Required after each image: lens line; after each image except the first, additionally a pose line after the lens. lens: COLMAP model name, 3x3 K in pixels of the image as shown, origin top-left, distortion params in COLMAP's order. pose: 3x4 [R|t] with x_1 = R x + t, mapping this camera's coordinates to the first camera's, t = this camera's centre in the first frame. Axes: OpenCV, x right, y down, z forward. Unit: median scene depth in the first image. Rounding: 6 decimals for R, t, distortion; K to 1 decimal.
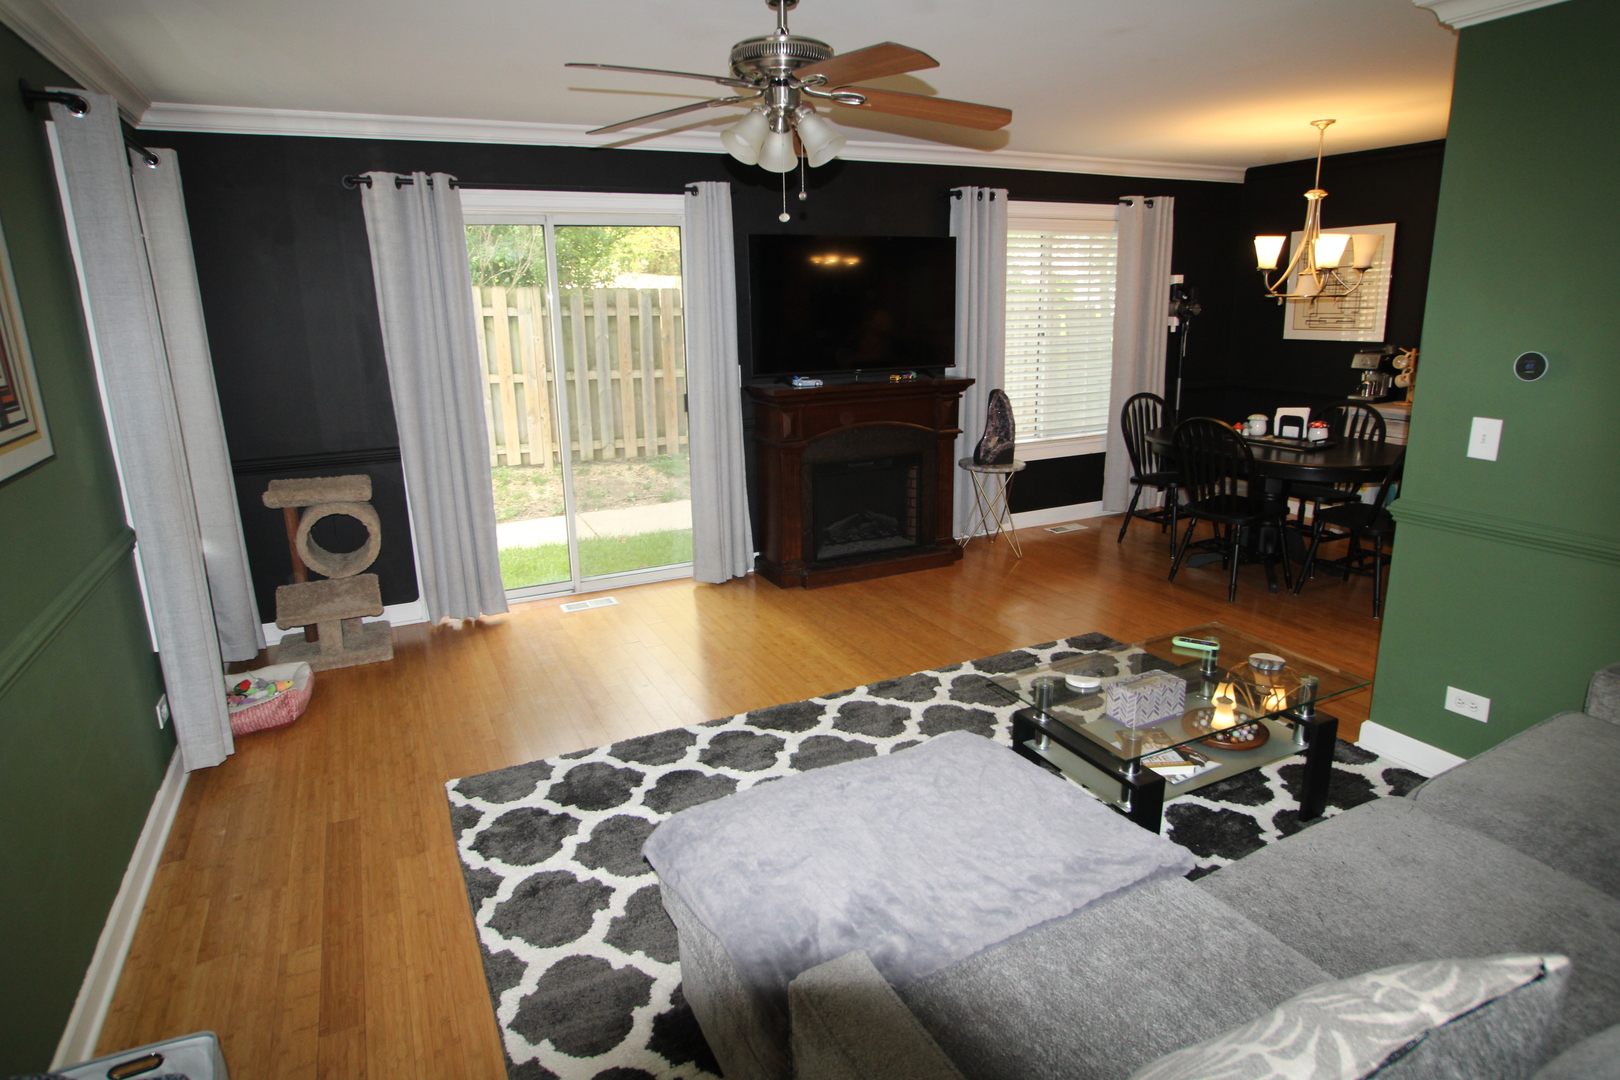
lens RADIAL K [[908.9, 0, 810.0], [0, 908.9, 540.0], [0, 0, 1]] dist [-0.040957, 0.001234]
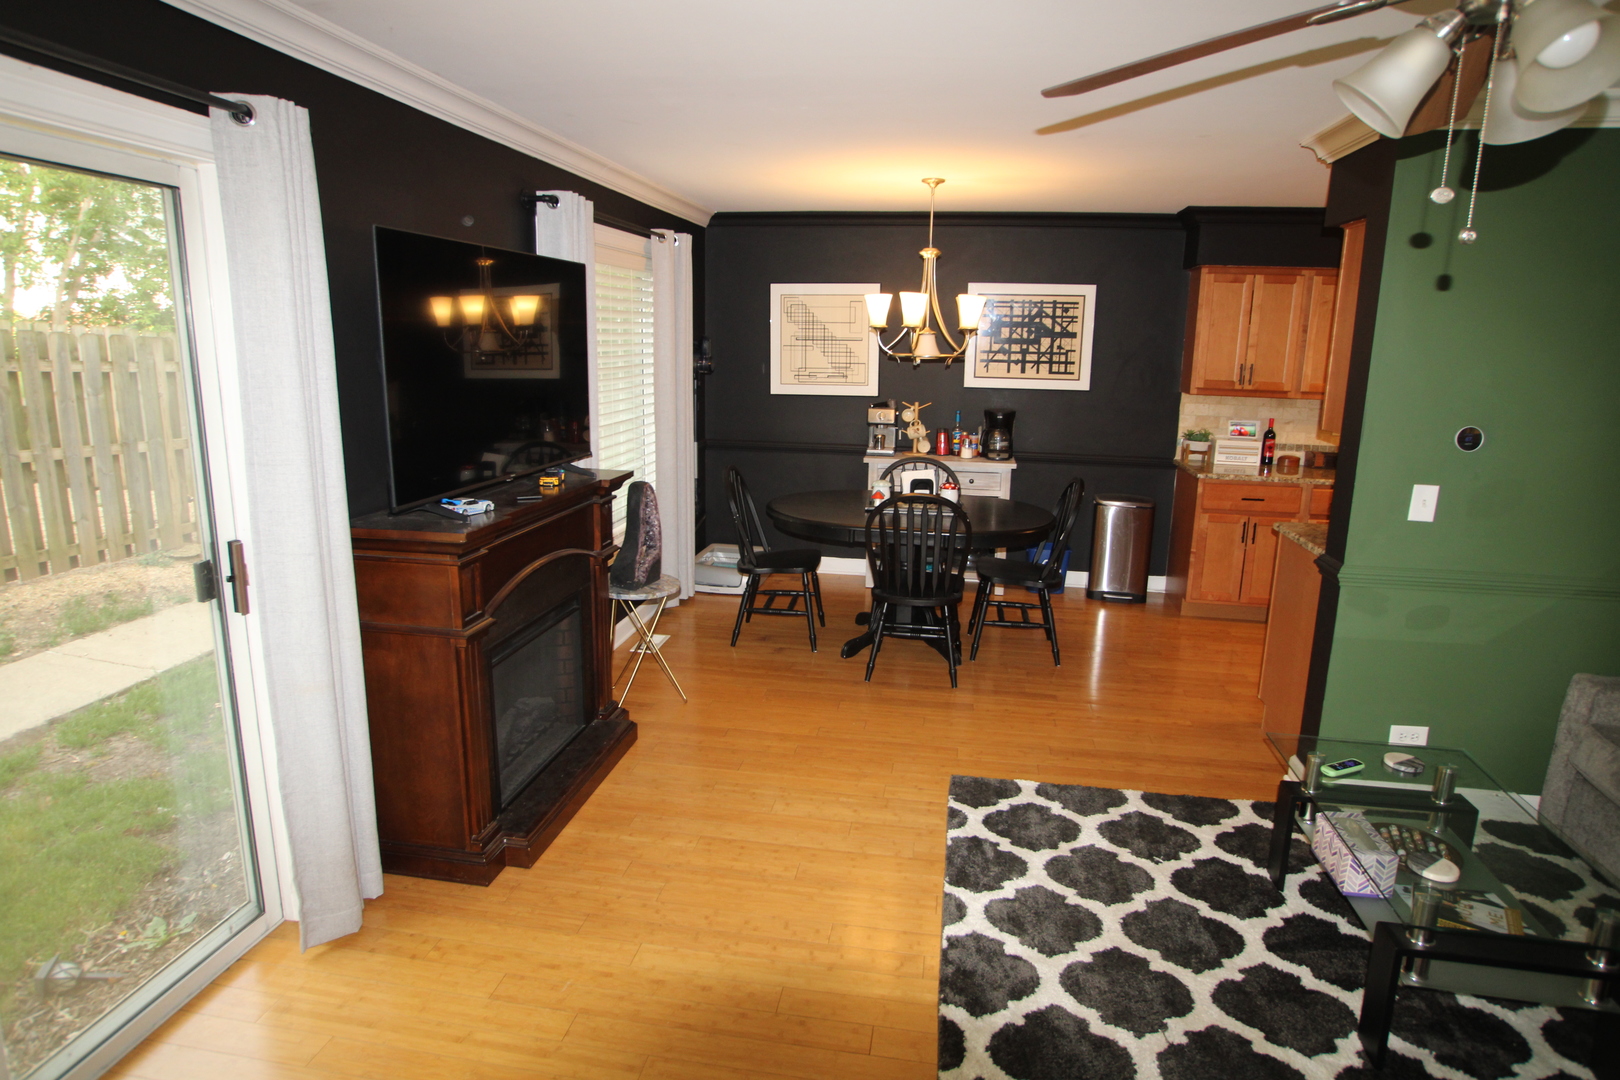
lens RADIAL K [[908.9, 0, 810.0], [0, 908.9, 540.0], [0, 0, 1]] dist [-0.040957, 0.001234]
pose [[0.577407, -0.152017, 0.802179, -0.344371], [0.183026, 0.981609, 0.054278, -0.156827], [-0.795677, 0.115479, 0.594611, 0.550071]]
